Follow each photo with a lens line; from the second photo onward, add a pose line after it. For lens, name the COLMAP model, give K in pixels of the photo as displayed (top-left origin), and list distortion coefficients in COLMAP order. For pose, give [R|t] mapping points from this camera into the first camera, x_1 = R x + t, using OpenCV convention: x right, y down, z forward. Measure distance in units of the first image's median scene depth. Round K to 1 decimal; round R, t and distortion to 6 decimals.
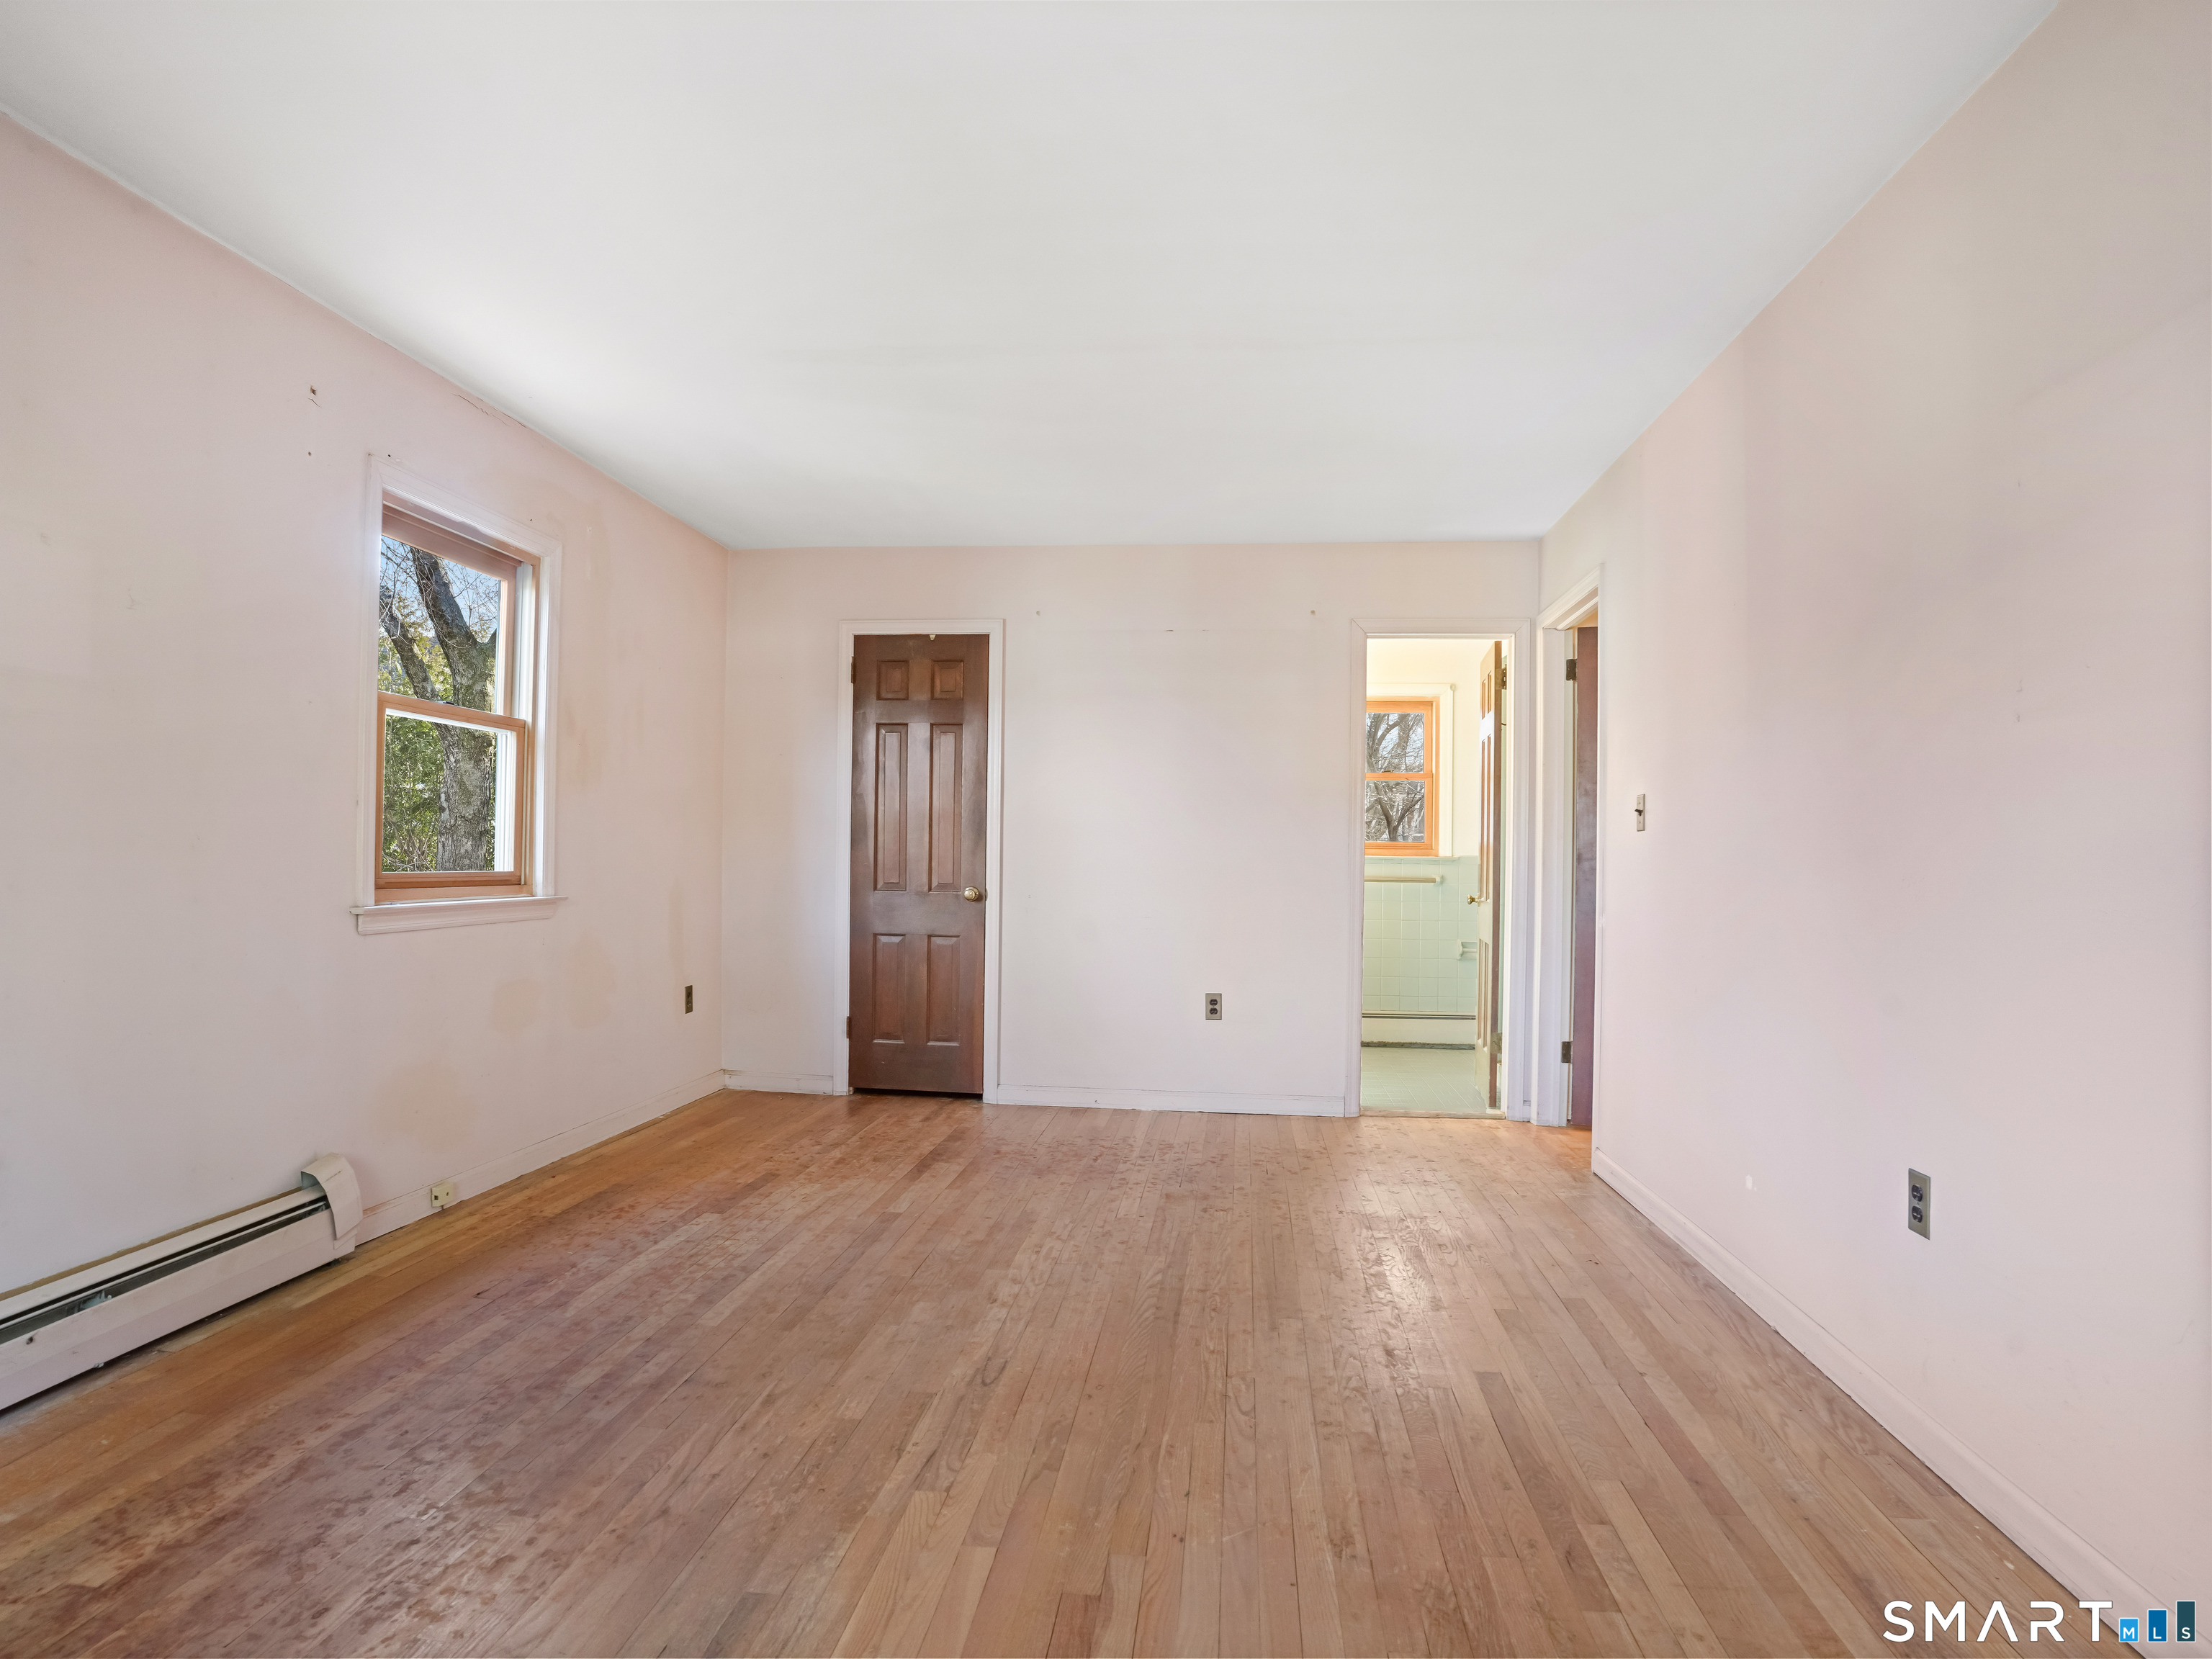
lens RADIAL K [[1212.9, 0, 1102.5], [0, 1212.9, 852.4], [0, 0, 1]] dist [-0.085975, 0.038568]
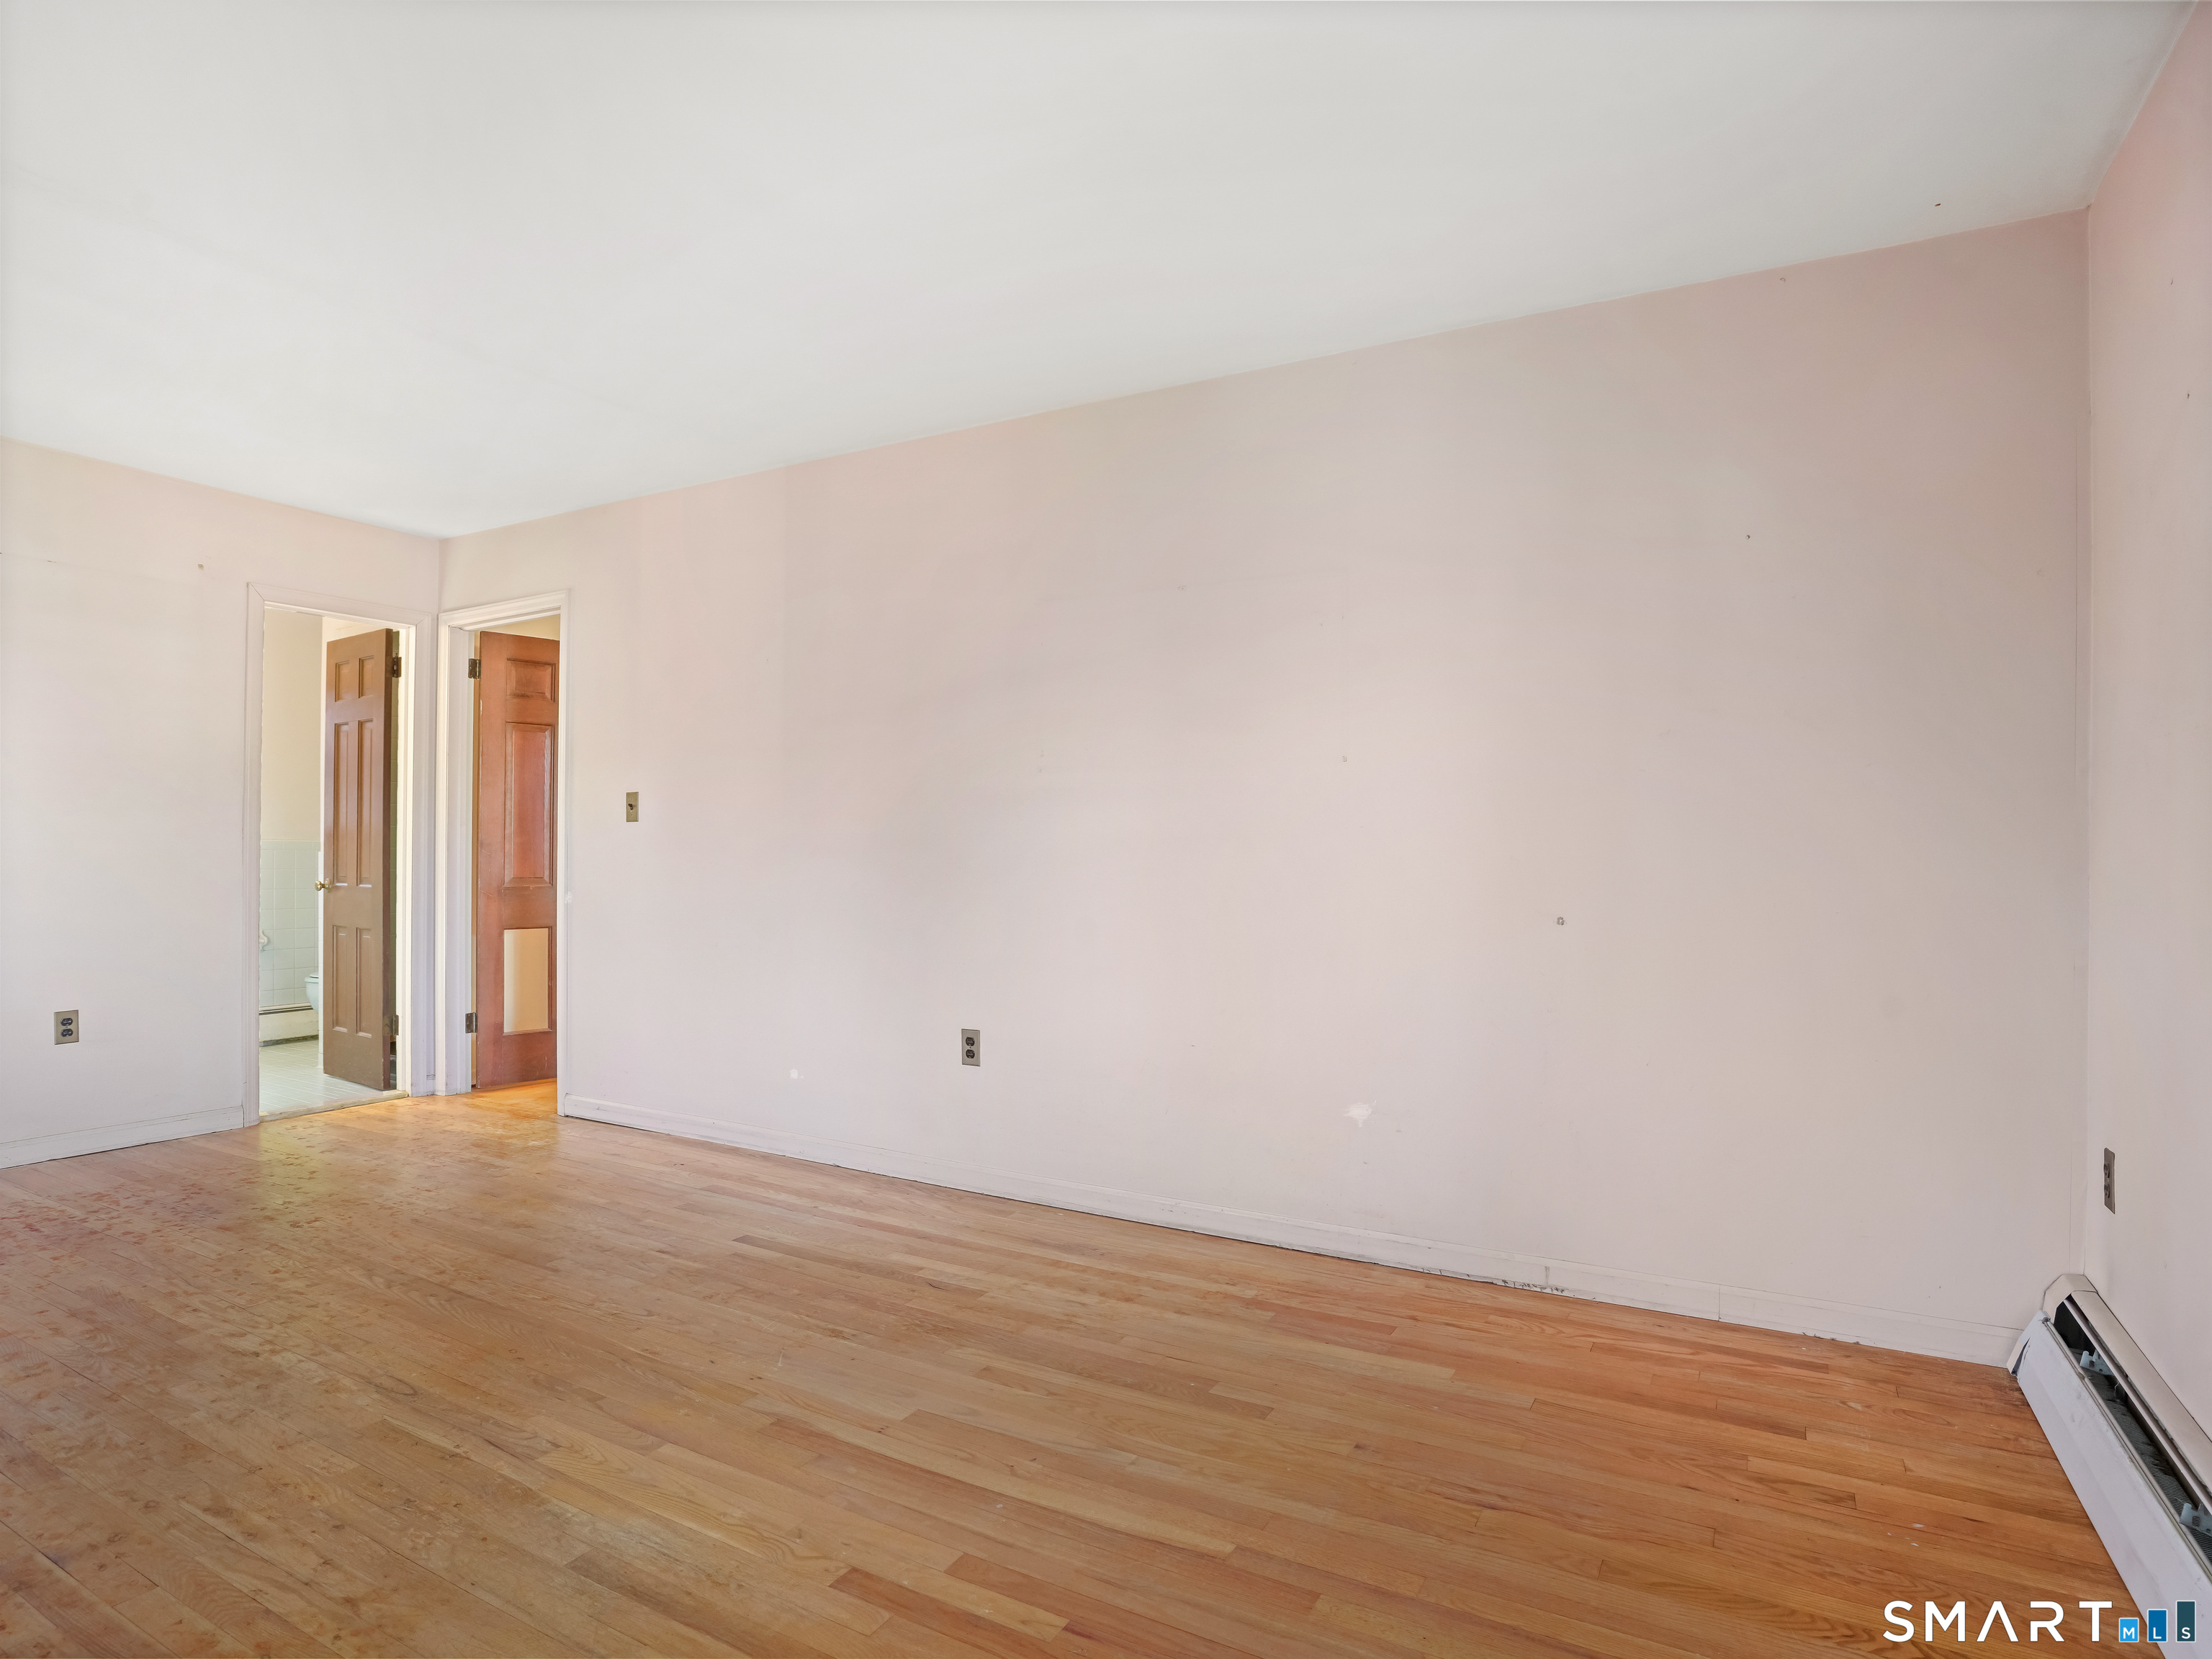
lens RADIAL K [[1212.9, 0, 1102.5], [0, 1212.9, 852.4], [0, 0, 1]] dist [-0.085975, 0.038568]
pose [[0.386508, -0.011411, 0.922215, -0.634126], [-0.005651, 0.999875, 0.014740, -0.010170], [-0.922269, -0.010909, 0.386396, 0.101081]]
